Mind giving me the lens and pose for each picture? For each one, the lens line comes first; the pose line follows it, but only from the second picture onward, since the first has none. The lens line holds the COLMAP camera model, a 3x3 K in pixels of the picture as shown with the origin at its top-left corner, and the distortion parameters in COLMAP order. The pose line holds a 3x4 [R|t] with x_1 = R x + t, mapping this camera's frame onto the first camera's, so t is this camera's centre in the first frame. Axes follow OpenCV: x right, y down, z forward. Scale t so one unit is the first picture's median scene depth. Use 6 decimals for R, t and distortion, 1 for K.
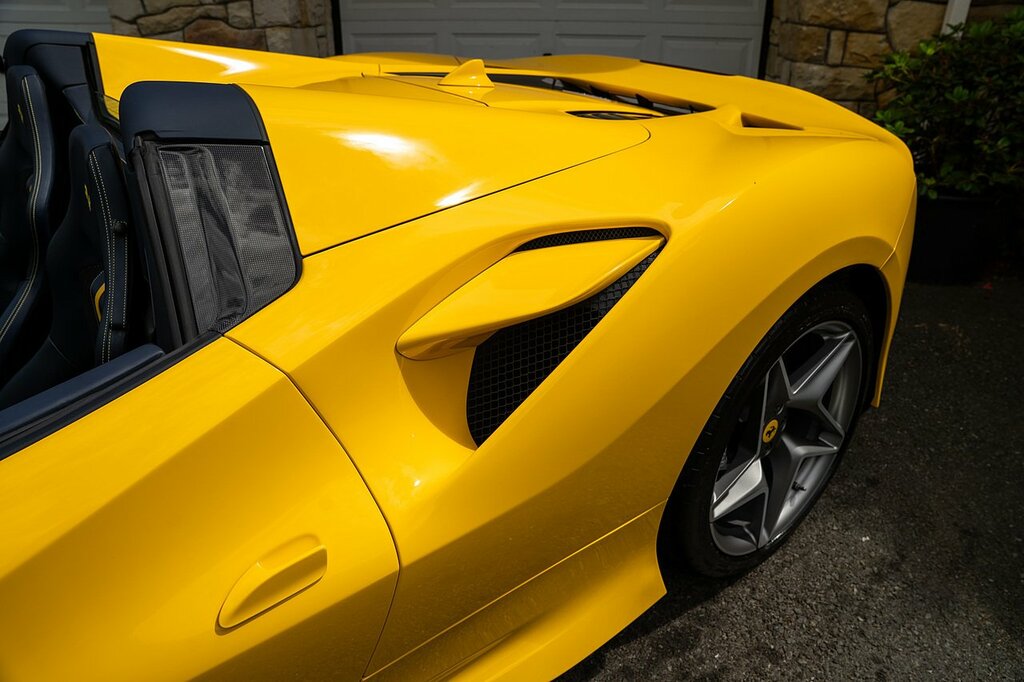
lens RADIAL K [[730.8, 0, 512.5], [0, 730.8, 338.2], [0, 0, 1]] dist [-0.050414, 0.004158]
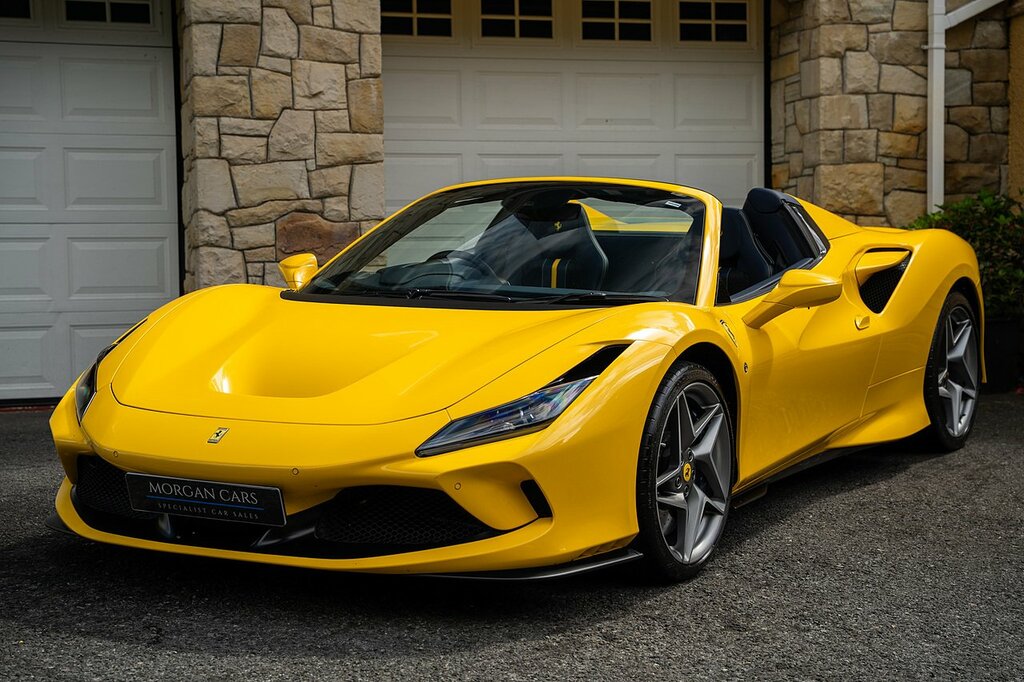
lens RADIAL K [[1875.1, 0, 511.1], [0, 1875.1, 342.2], [0, 0, 1]] dist [0.247804, 0.386931]
pose [[0.929940, -0.028868, 0.366575, -1.199974], [0.171606, 0.915764, -0.363219, 0.792122], [-0.325211, 0.400679, 0.856560, -1.395428]]
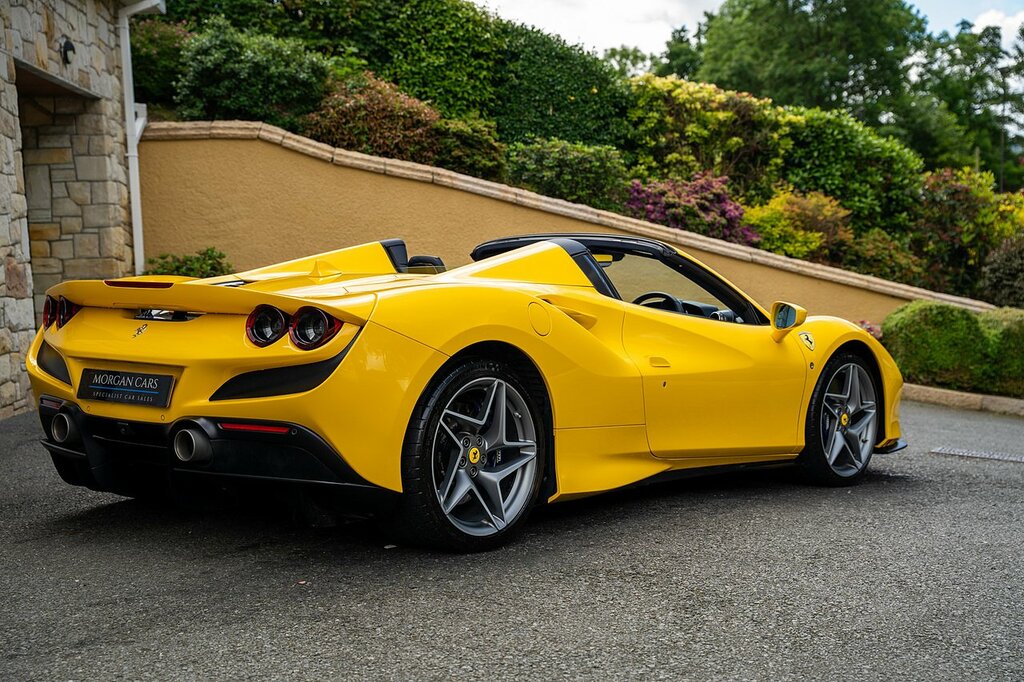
lens RADIAL K [[1469.0, 0, 510.0], [0, 1469.0, 343.8], [0, 0, 1]] dist [0.115439, 0.274379]
pose [[-0.144523, -0.057882, 0.987807, -3.348579], [0.448305, 0.886122, 0.117514, -0.234072], [-0.882120, 0.459823, -0.102116, 0.593912]]
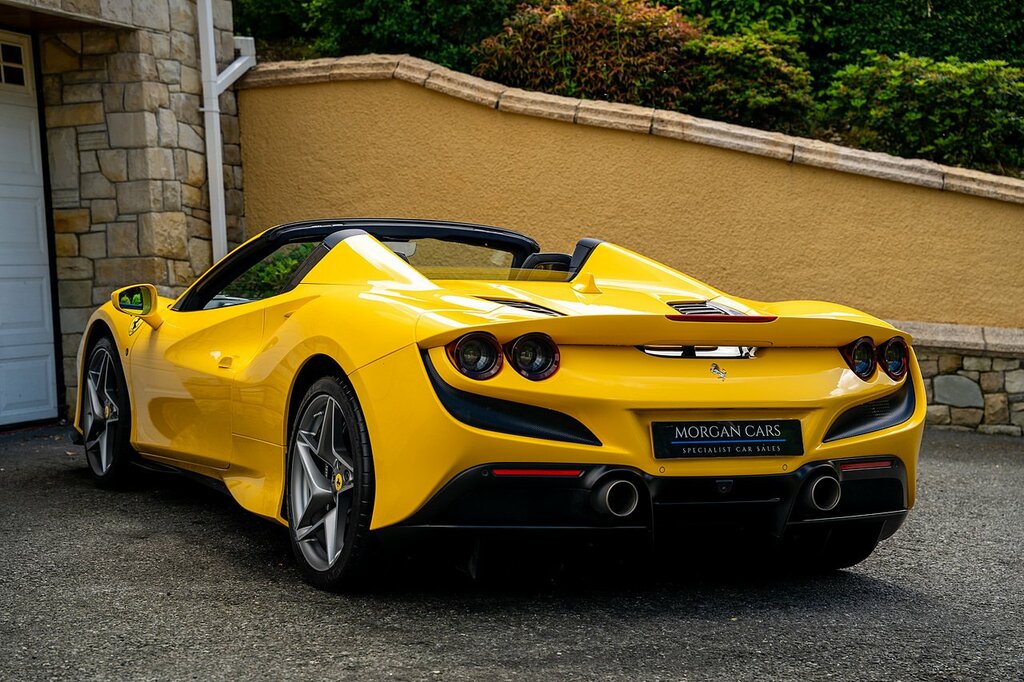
lens RADIAL K [[1941.7, 0, 507.4], [0, 1941.7, 351.5], [0, 0, 1]] dist [0.256855, 0.640184]
pose [[0.248032, -0.048596, 0.967532, -2.731258], [0.449126, 0.890690, -0.070400, 0.228177], [-0.858351, 0.452005, 0.242745, -0.284991]]
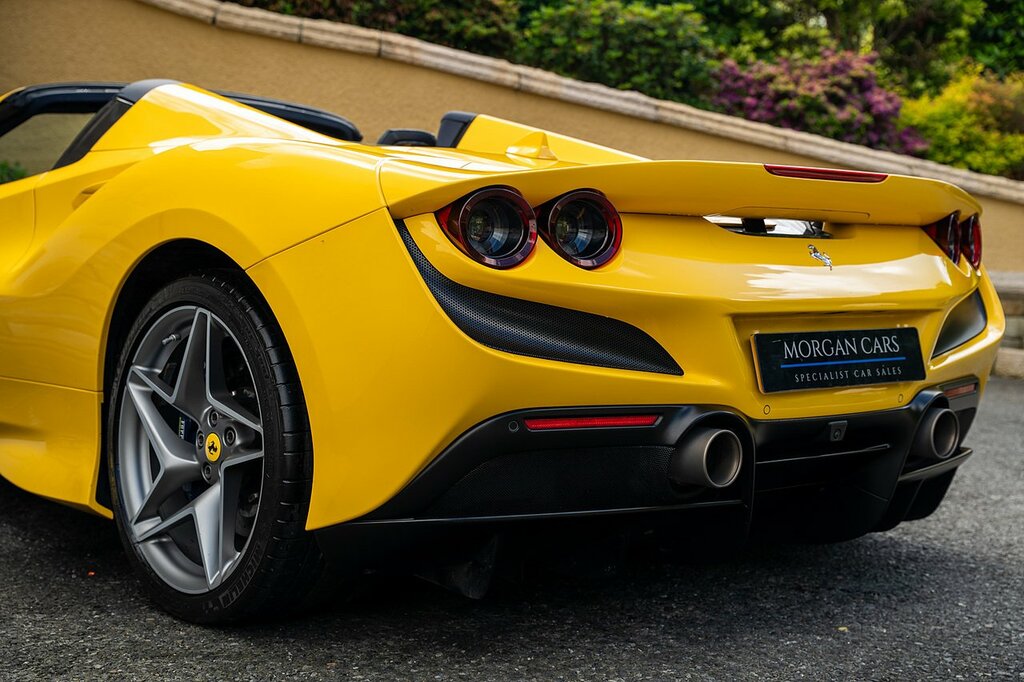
lens RADIAL K [[1469.0, 0, 510.0], [0, 1469.0, 343.8], [0, 0, 1]] dist [0.115439, 0.274379]
pose [[-0.019835, -0.075950, 0.996914, -1.869155], [0.467354, 0.880763, 0.076400, 0.100762], [-0.883848, 0.467427, 0.018025, 0.150916]]
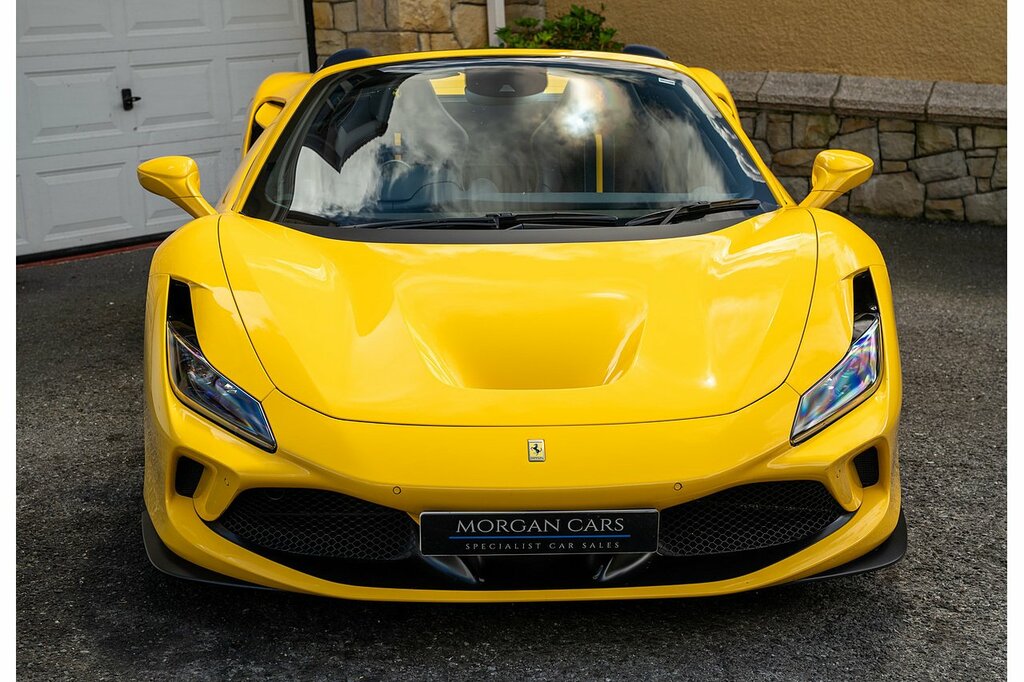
lens RADIAL K [[1872.5, 0, 496.4], [0, 1872.5, 345.8], [0, 0, 1]] dist [0.263874, 0.338877]
pose [[0.603084, -0.189423, 0.774860, -1.810972], [0.387275, 0.918758, -0.076820, 0.281490], [-0.697358, 0.346413, 0.627448, -0.739648]]
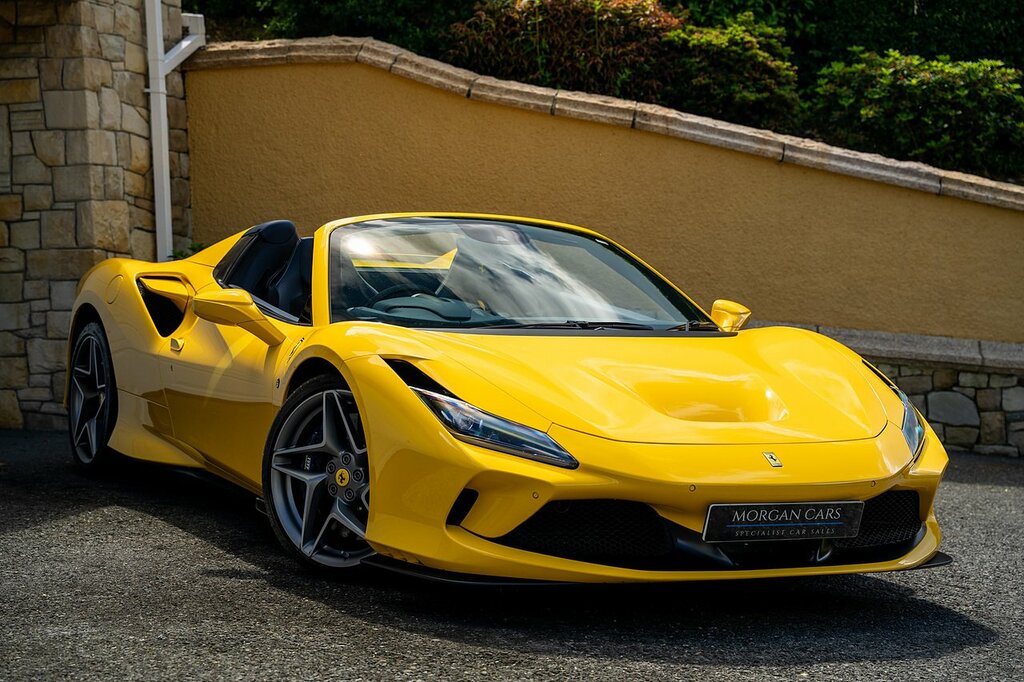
lens RADIAL K [[1943.1, 0, 513.3], [0, 1943.1, 338.8], [0, 0, 1]] dist [0.262145, 0.629449]
pose [[0.200370, -0.035102, 0.979091, -2.521872], [0.437301, 0.897487, -0.057317, 0.167188], [-0.876709, 0.439642, 0.195180, -0.141217]]
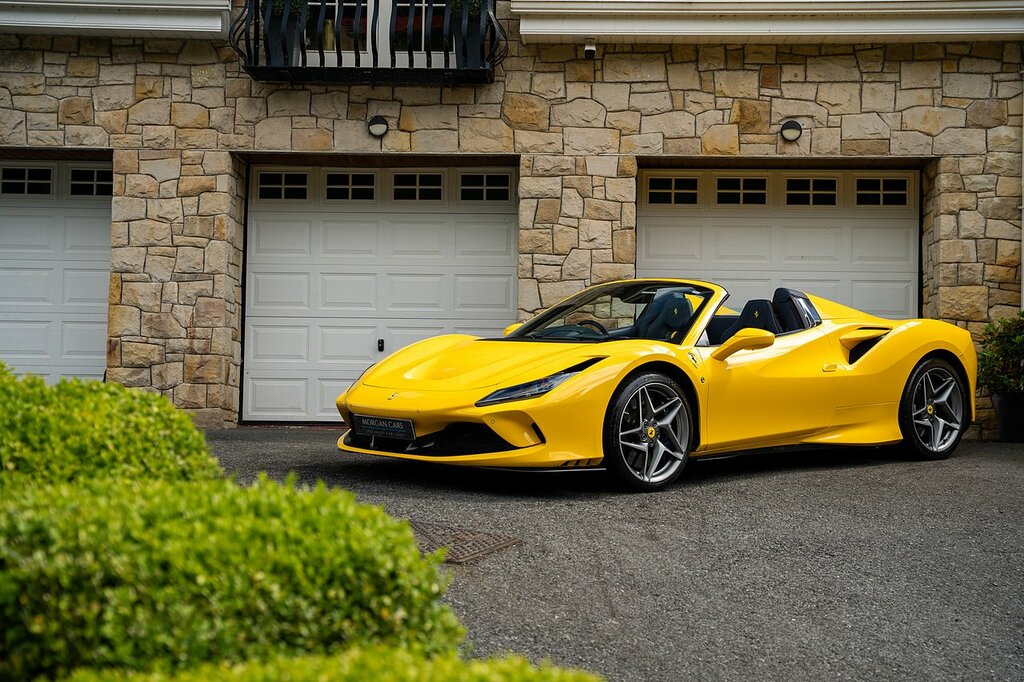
lens RADIAL K [[1568.8, 0, 509.7], [0, 1568.8, 337.2], [0, 0, 1]] dist [0.112918, 0.506175]
pose [[0.999029, 0.017613, 0.040379, -0.774796], [0.003410, 0.882930, -0.469493, 1.376980], [-0.043921, 0.469175, 0.882013, -2.275350]]
